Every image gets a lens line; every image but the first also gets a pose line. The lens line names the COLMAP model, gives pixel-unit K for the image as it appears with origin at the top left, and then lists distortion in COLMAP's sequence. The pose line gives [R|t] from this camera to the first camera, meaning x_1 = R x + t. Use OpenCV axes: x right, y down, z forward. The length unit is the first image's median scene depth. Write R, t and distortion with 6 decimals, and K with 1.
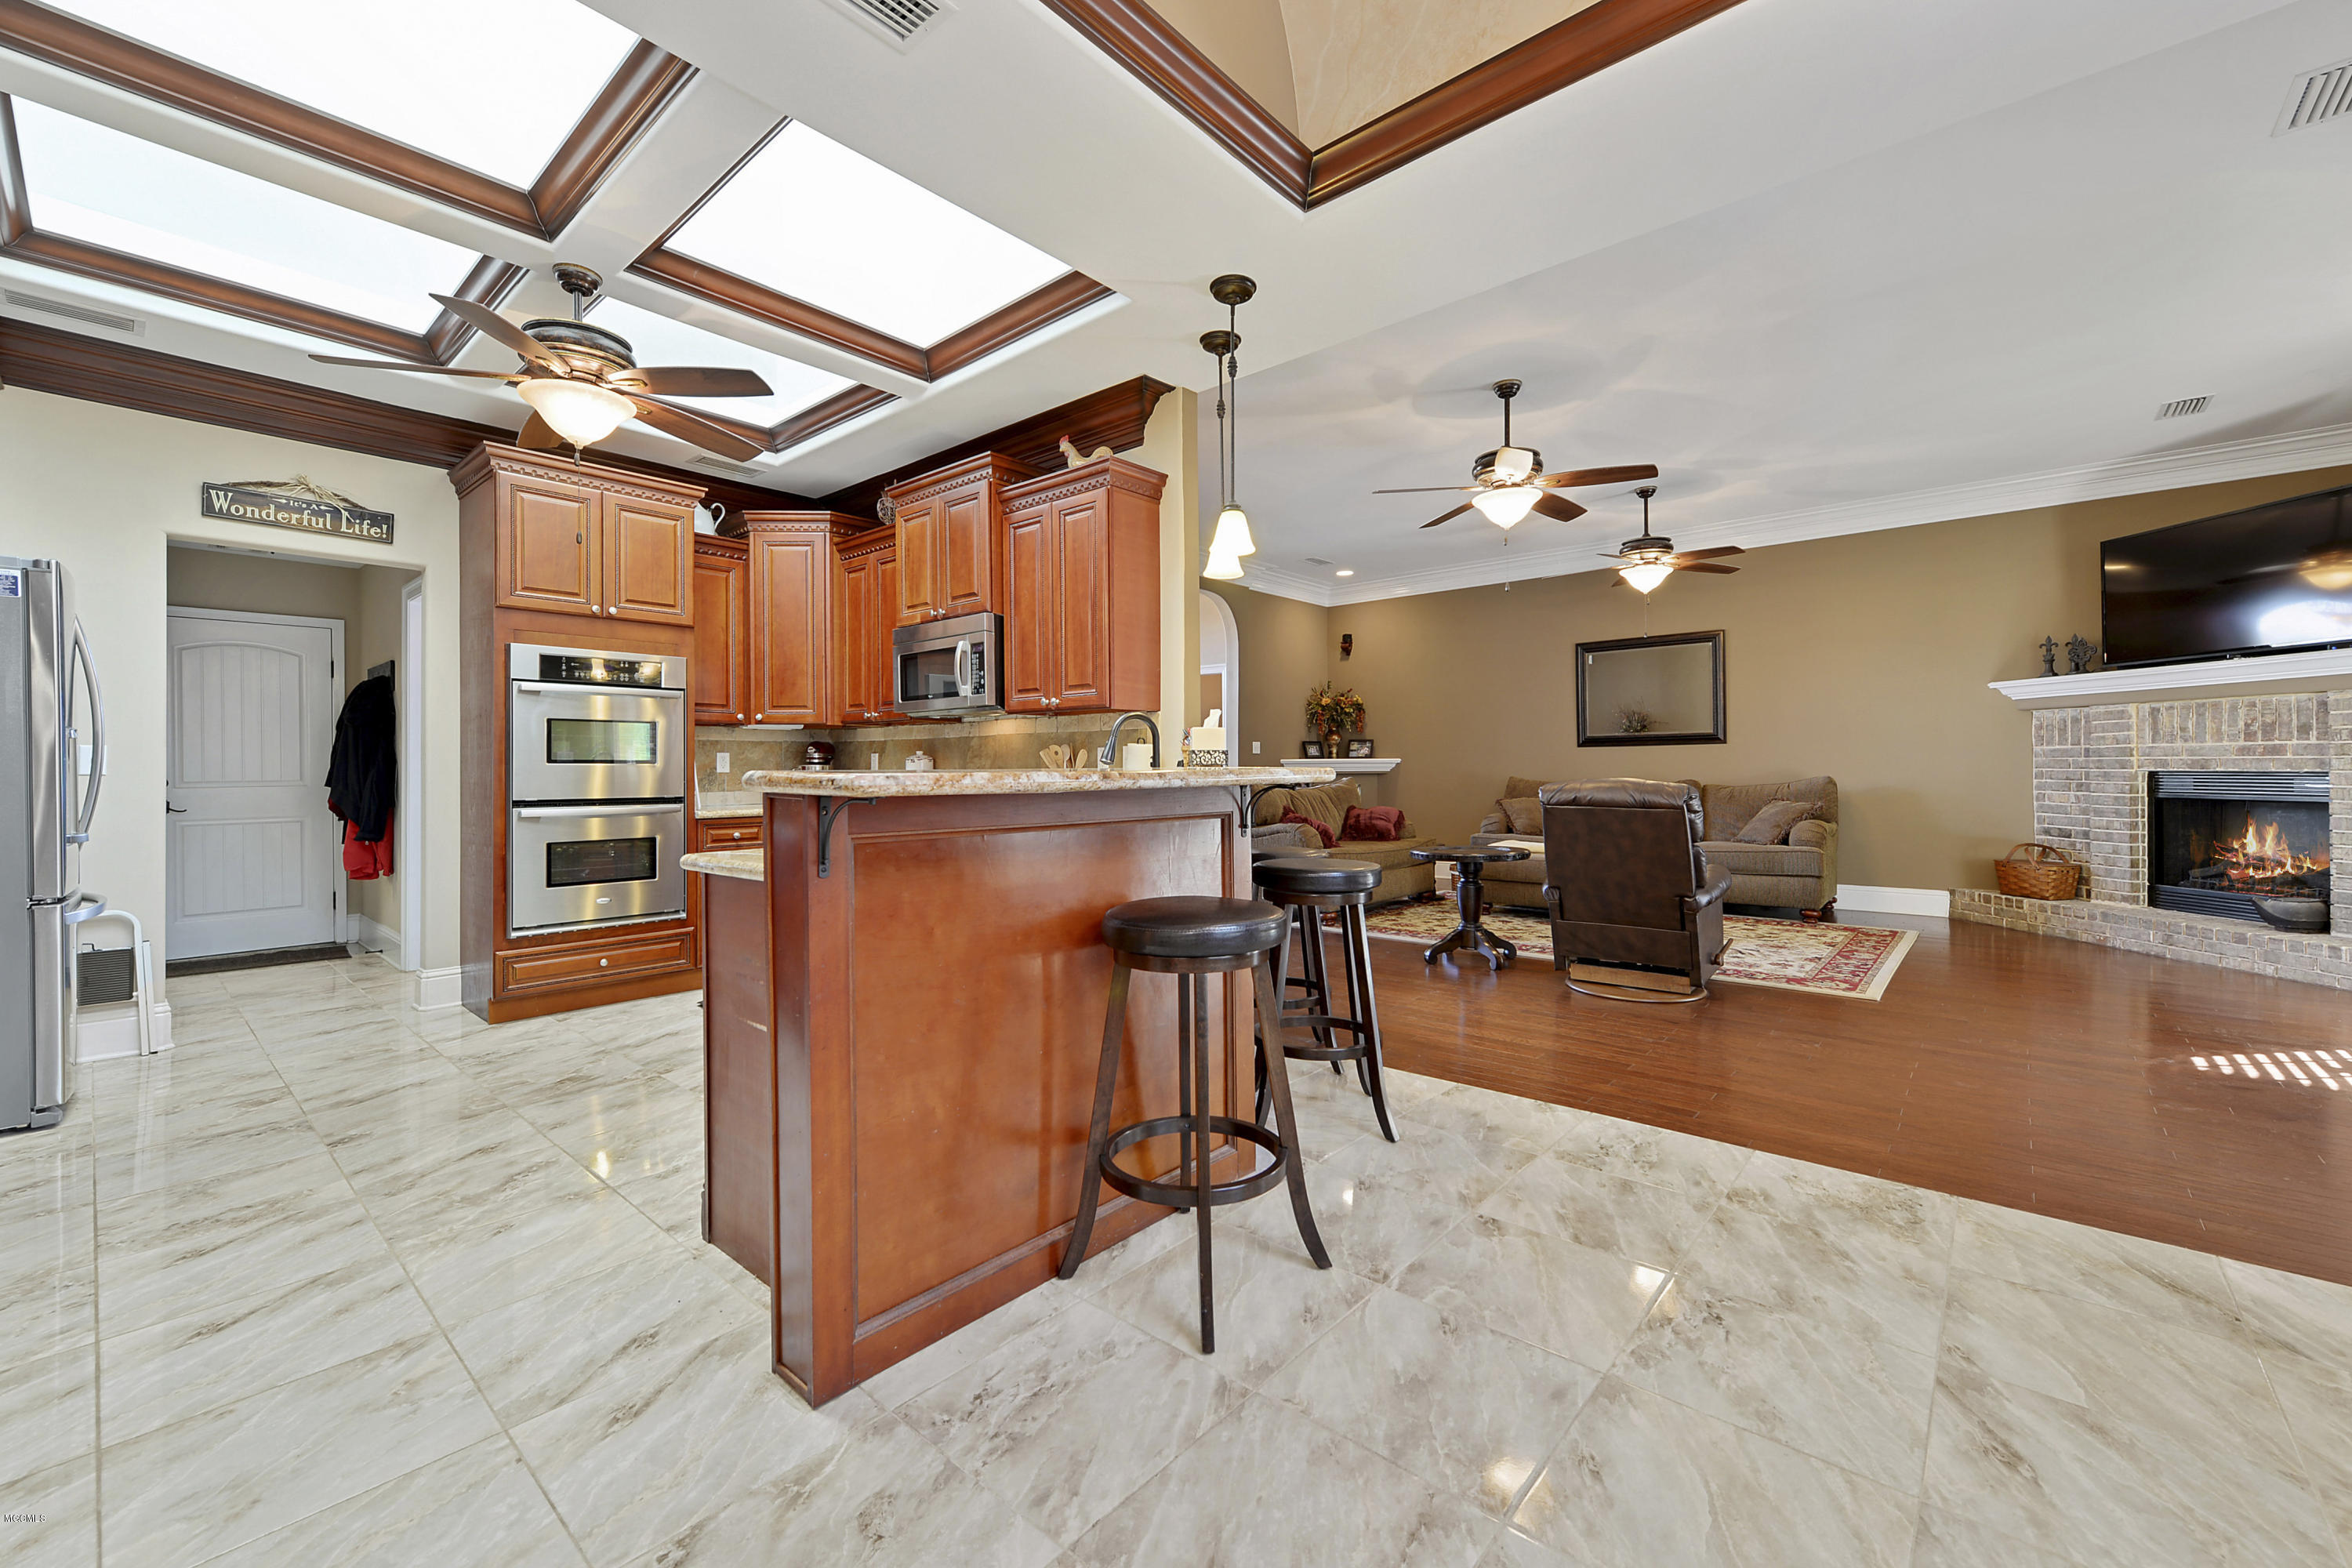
lens RADIAL K [[943.8, 0, 1183.6], [0, 943.8, 771.1], [0, 0, 1]] dist [0.001609, 0.000892]
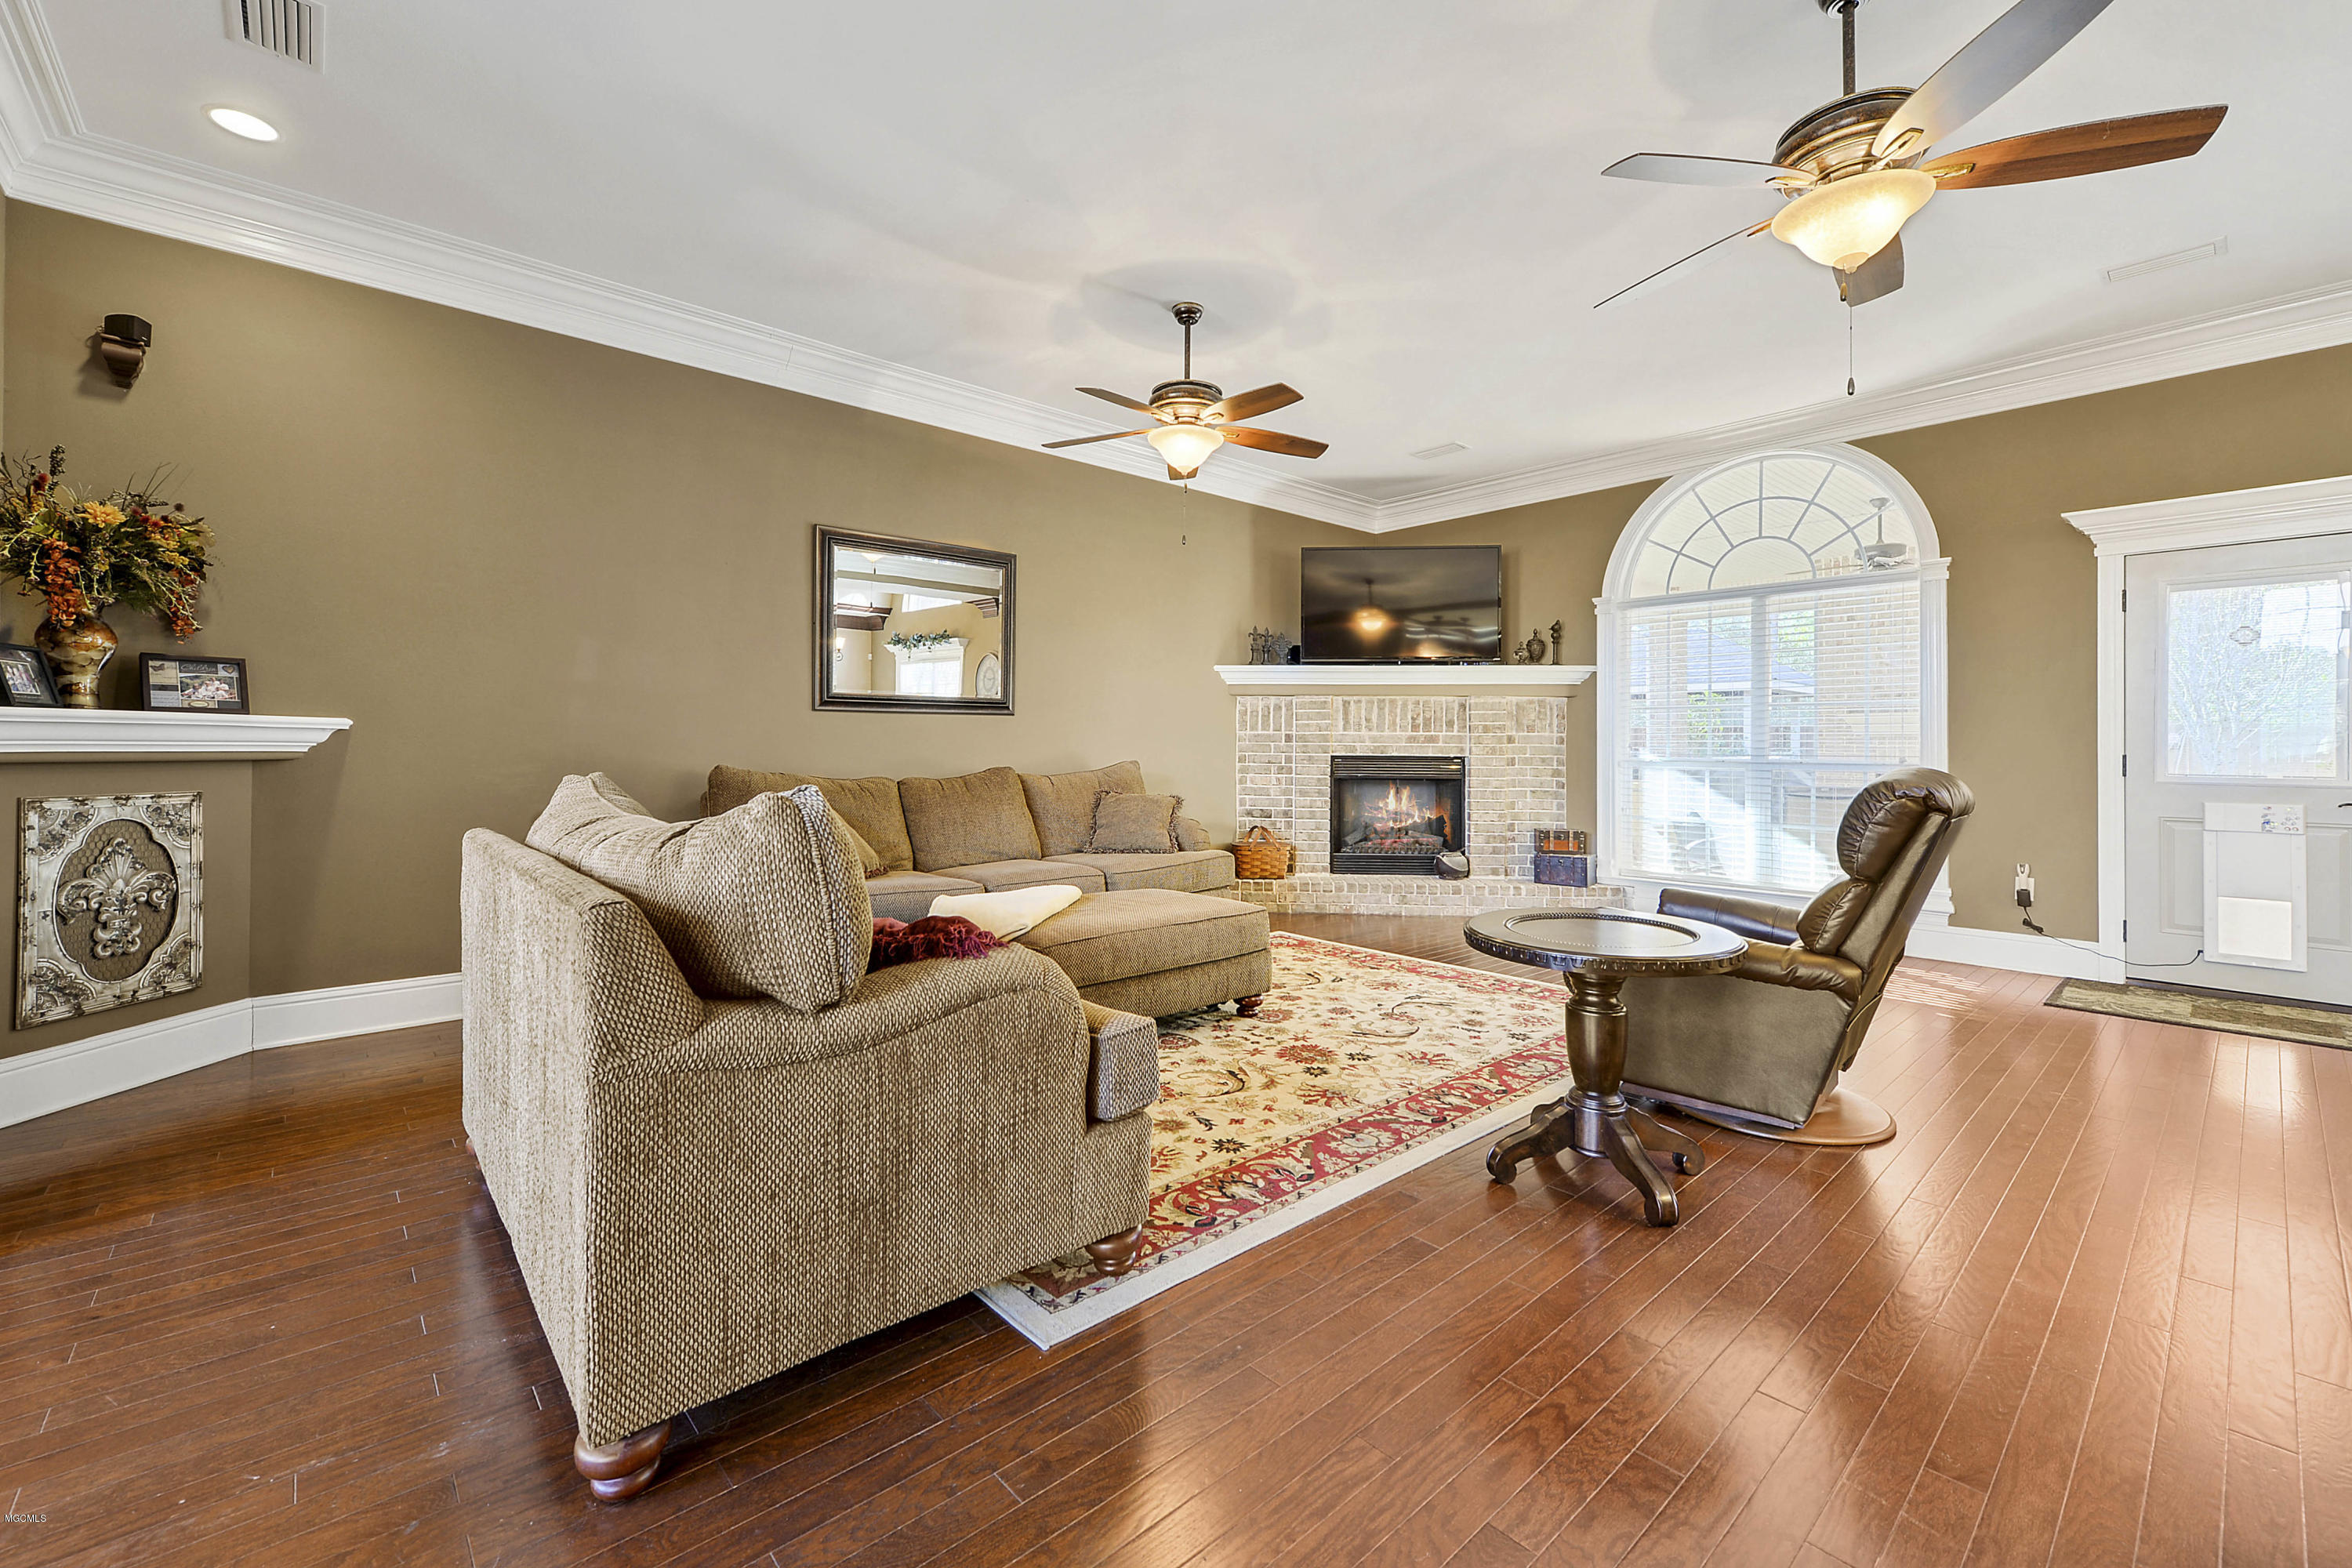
lens RADIAL K [[943.8, 0, 1121.5], [0, 943.8, 742.2], [0, 0, 1]] dist [0.001609, 0.000892]
pose [[0.149344, 0.013117, 0.988698, -0.146479], [-0.003270, 0.999913, -0.012772, -0.000531], [-0.988780, -0.001326, 0.149374, 1.049532]]
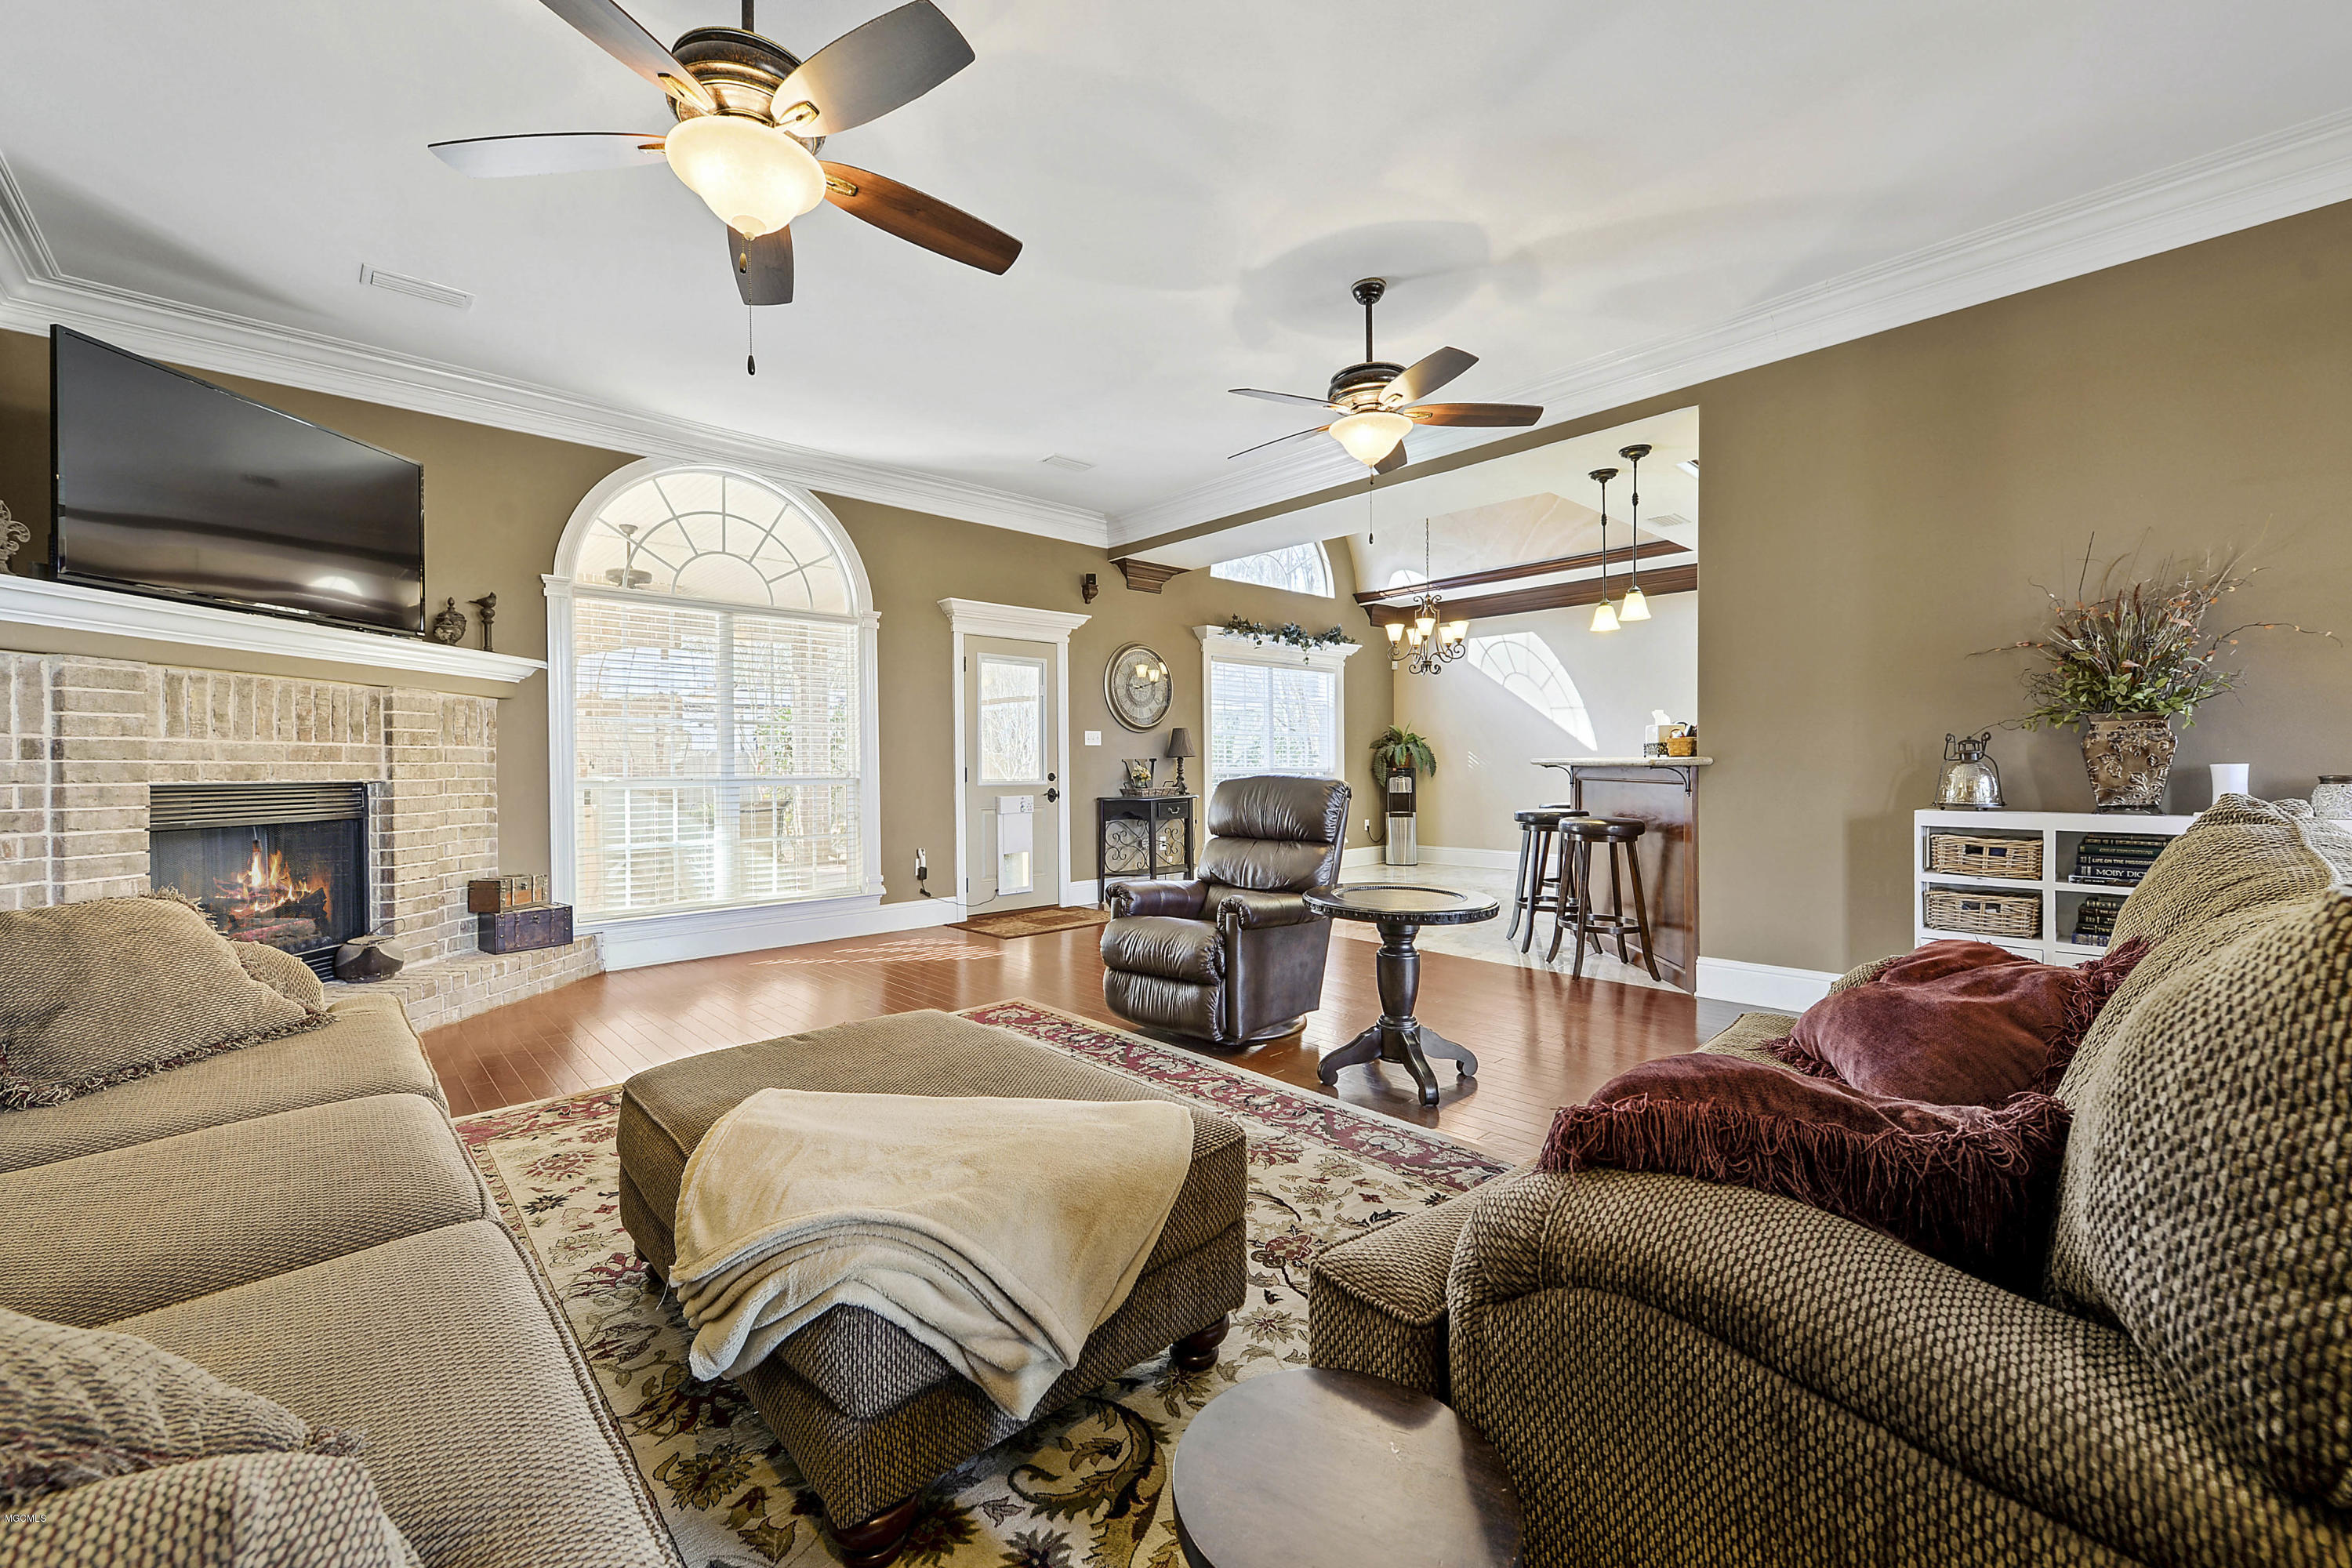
lens RADIAL K [[943.8, 0, 1179.8], [0, 943.8, 760.5], [0, 0, 1]] dist [0.001609, 0.000892]
pose [[-0.995366, 0.017518, 0.094549, 0.345758], [0.017376, 0.999846, -0.002328, -0.002909], [-0.094576, -0.000674, -0.995517, 1.448415]]
